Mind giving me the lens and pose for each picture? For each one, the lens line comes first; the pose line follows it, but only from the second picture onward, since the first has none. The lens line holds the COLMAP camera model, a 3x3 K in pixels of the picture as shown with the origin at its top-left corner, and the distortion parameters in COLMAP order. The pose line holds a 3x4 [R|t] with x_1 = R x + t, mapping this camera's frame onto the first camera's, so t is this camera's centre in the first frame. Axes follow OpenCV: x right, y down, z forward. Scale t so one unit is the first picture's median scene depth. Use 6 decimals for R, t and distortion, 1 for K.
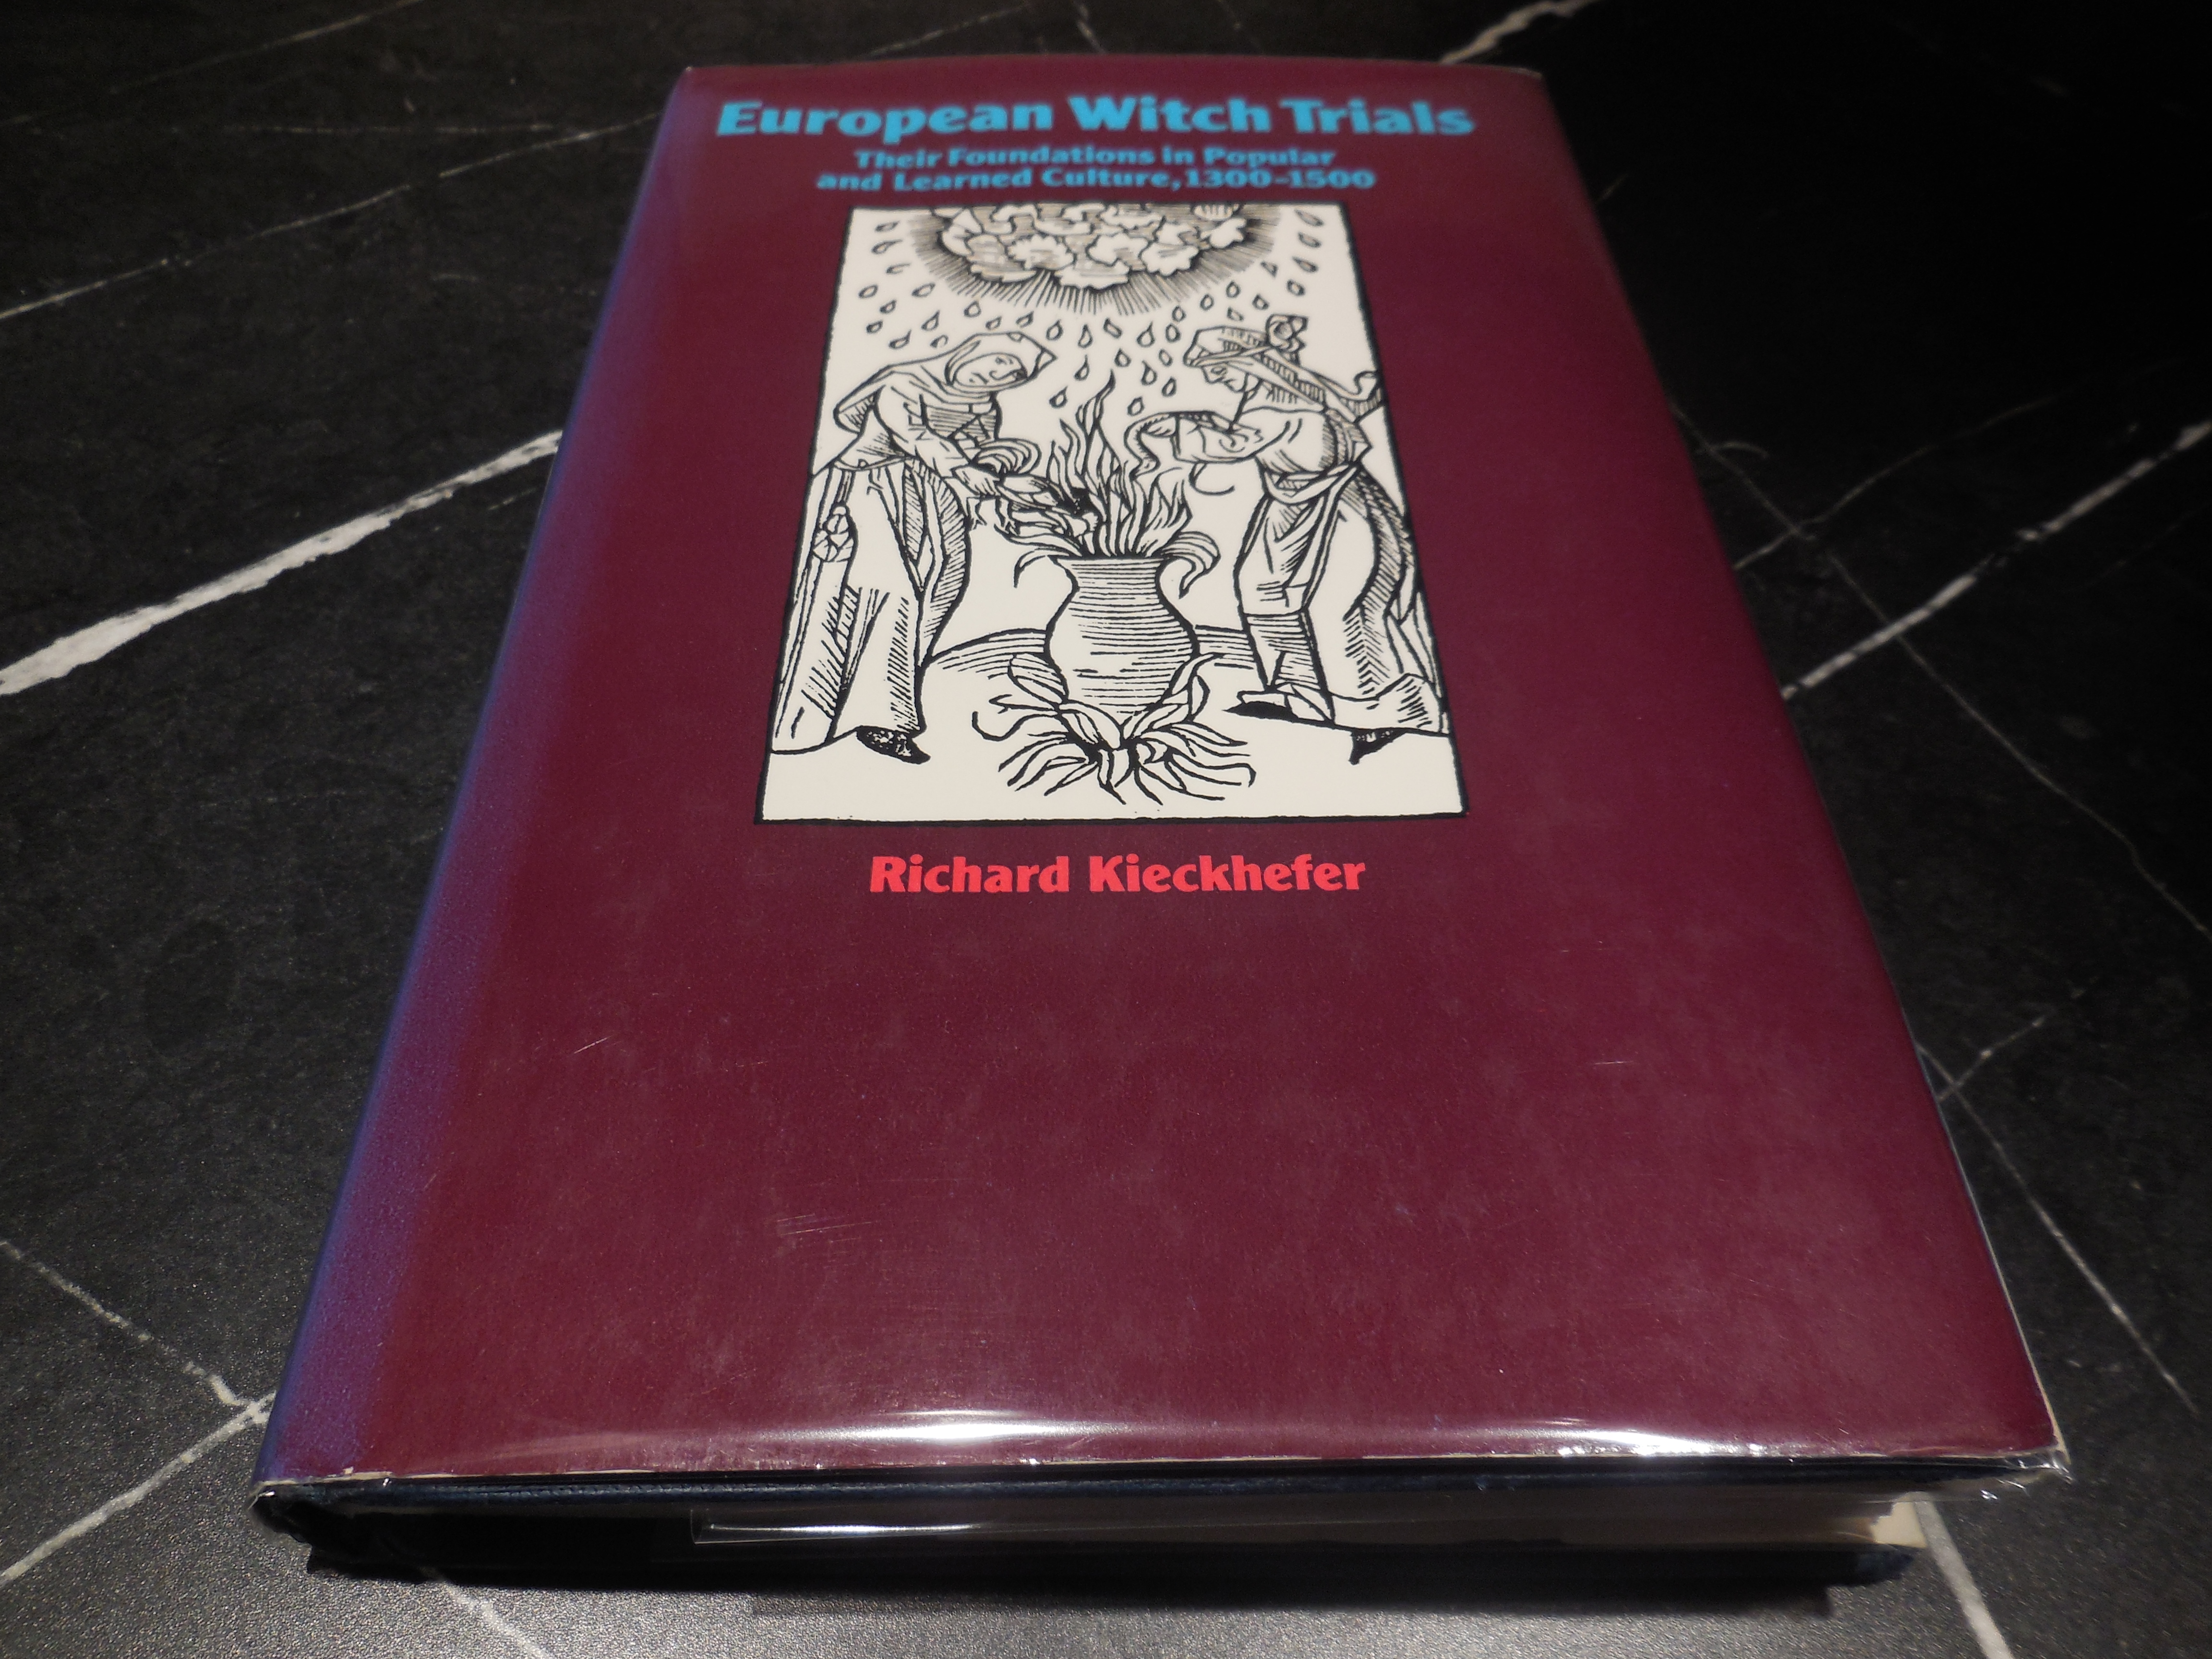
lens RADIAL K [[1569.5, 0, 1109.5], [0, 1569.5, 828.3], [0, 0, 1]] dist [0.014171, -0.006488]
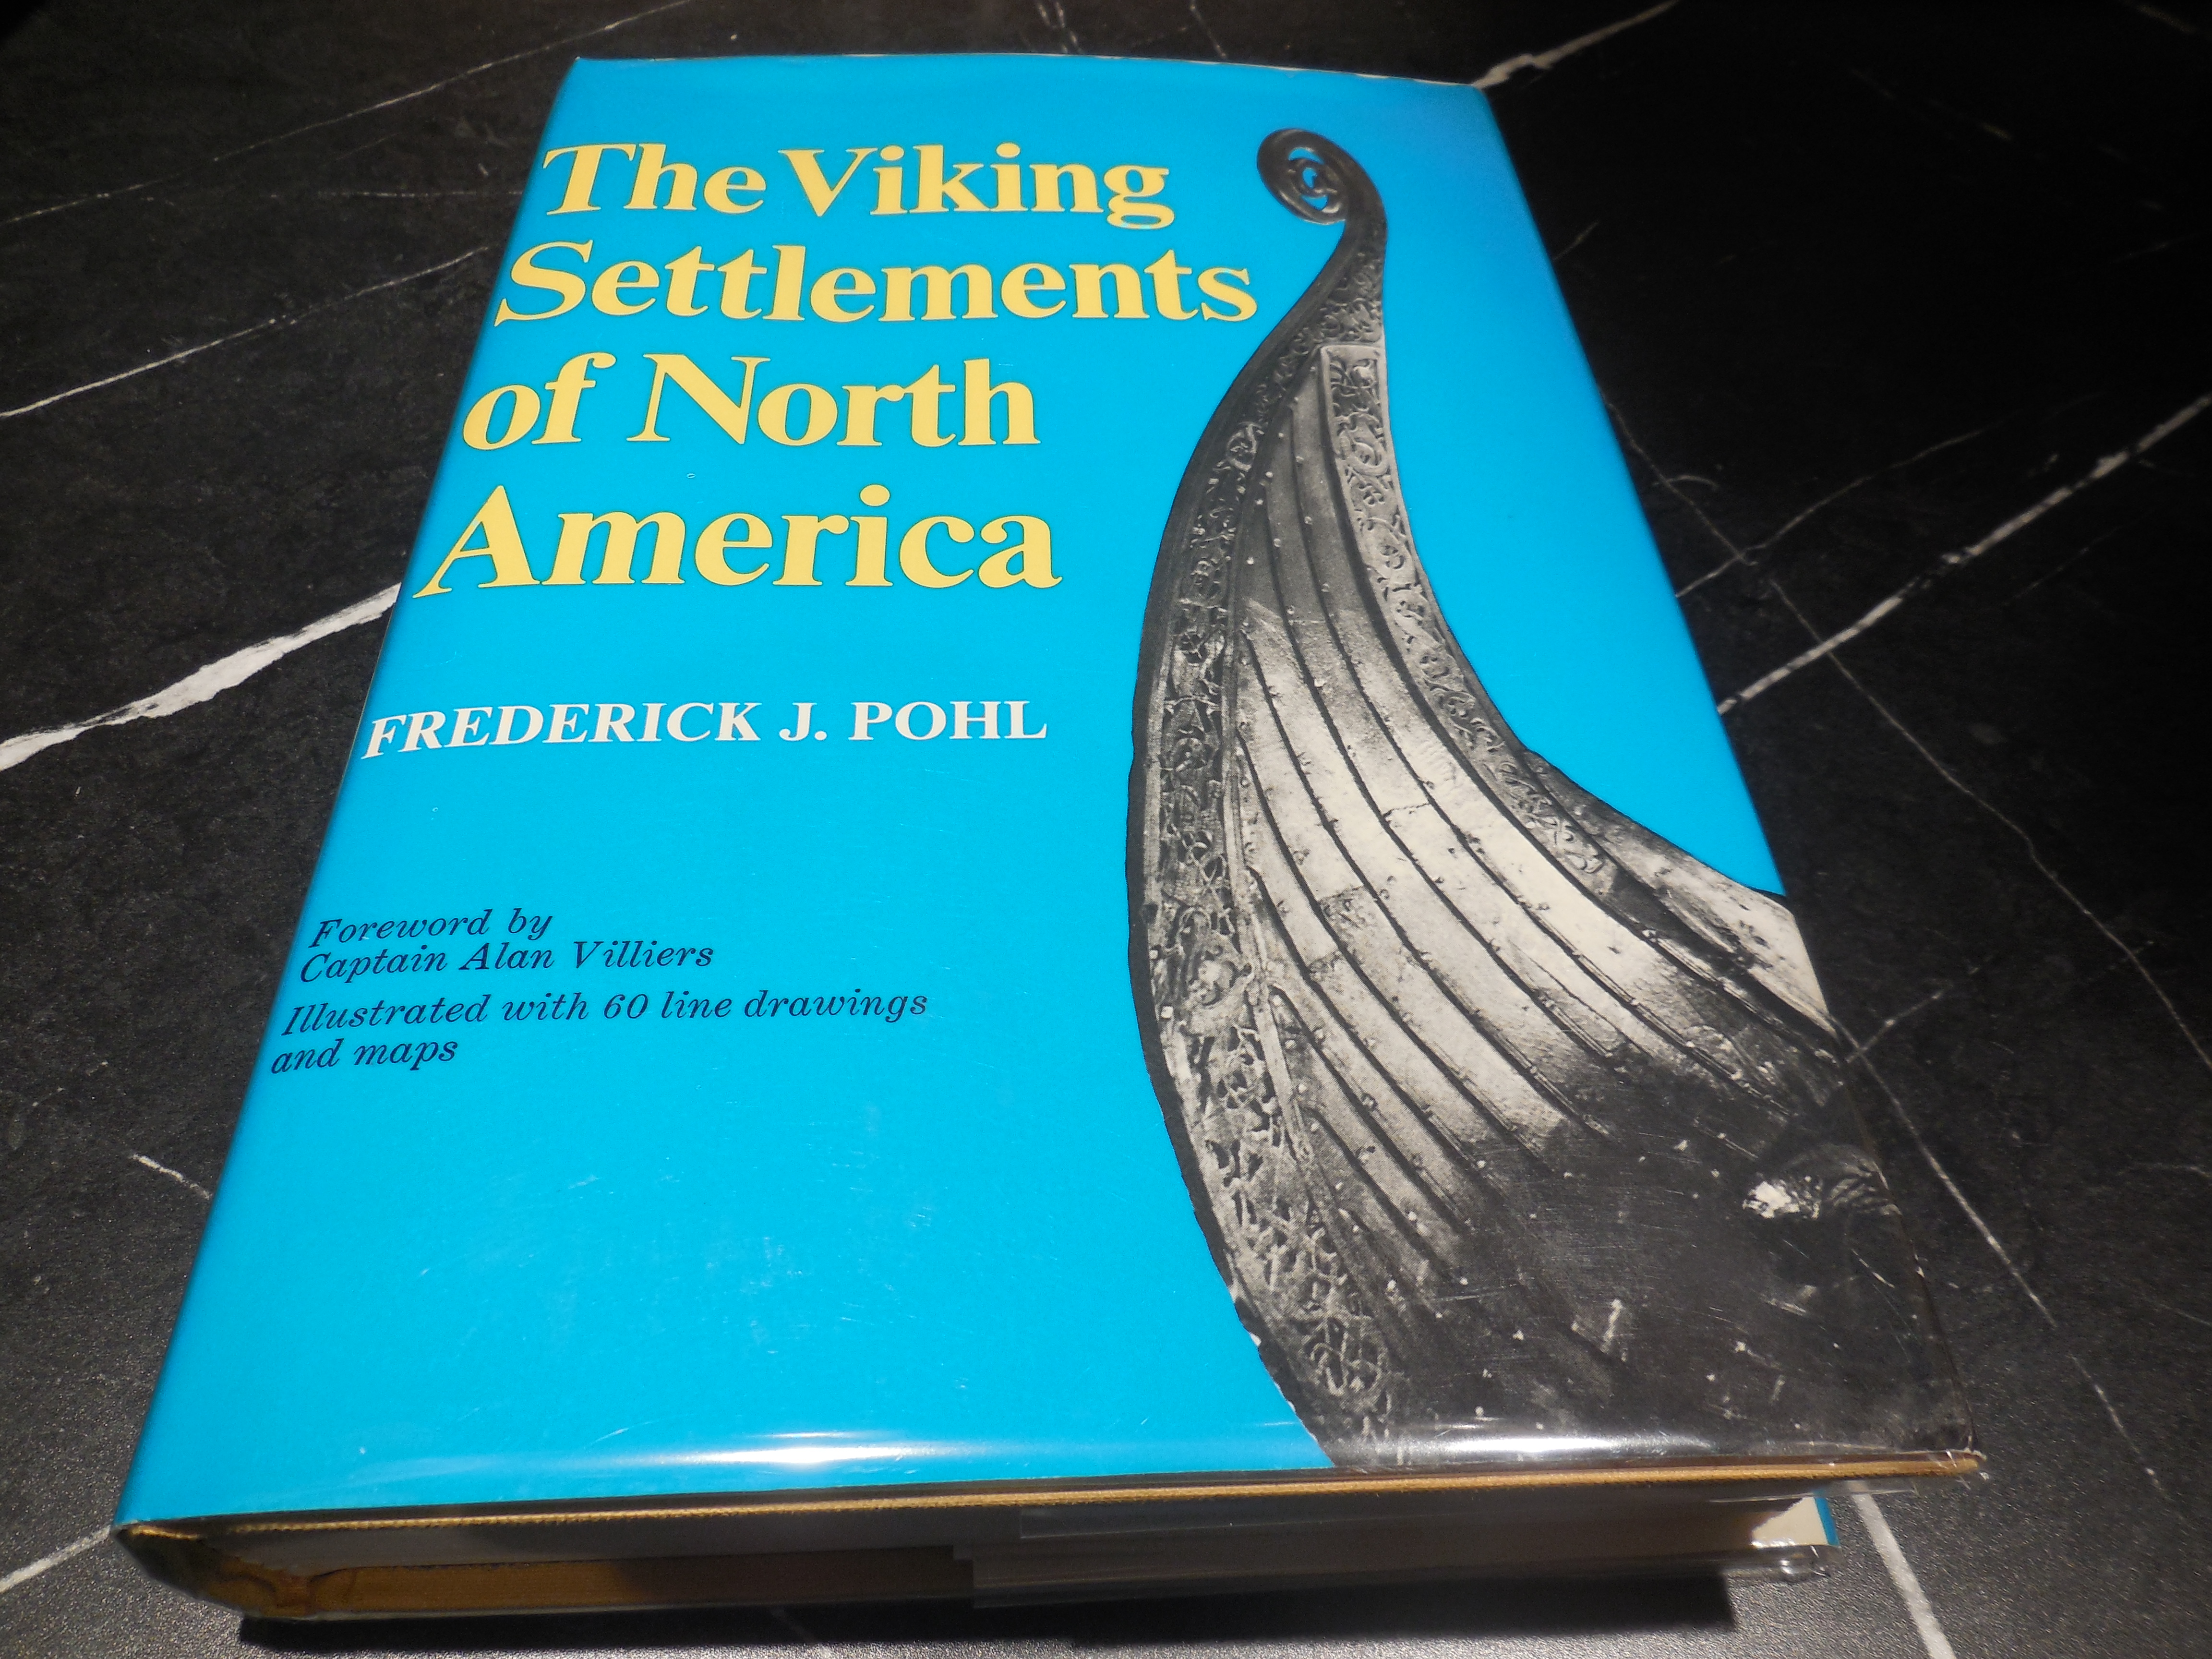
lens RADIAL K [[1569.5, 0, 1109.5], [0, 1569.5, 828.3], [0, 0, 1]] dist [0.014171, -0.006488]
pose [[0.999958, -0.004349, -0.008072, -0.001640], [0.004406, 0.999965, 0.007069, -0.008459], [0.008041, -0.007105, 0.999942, -0.138788]]
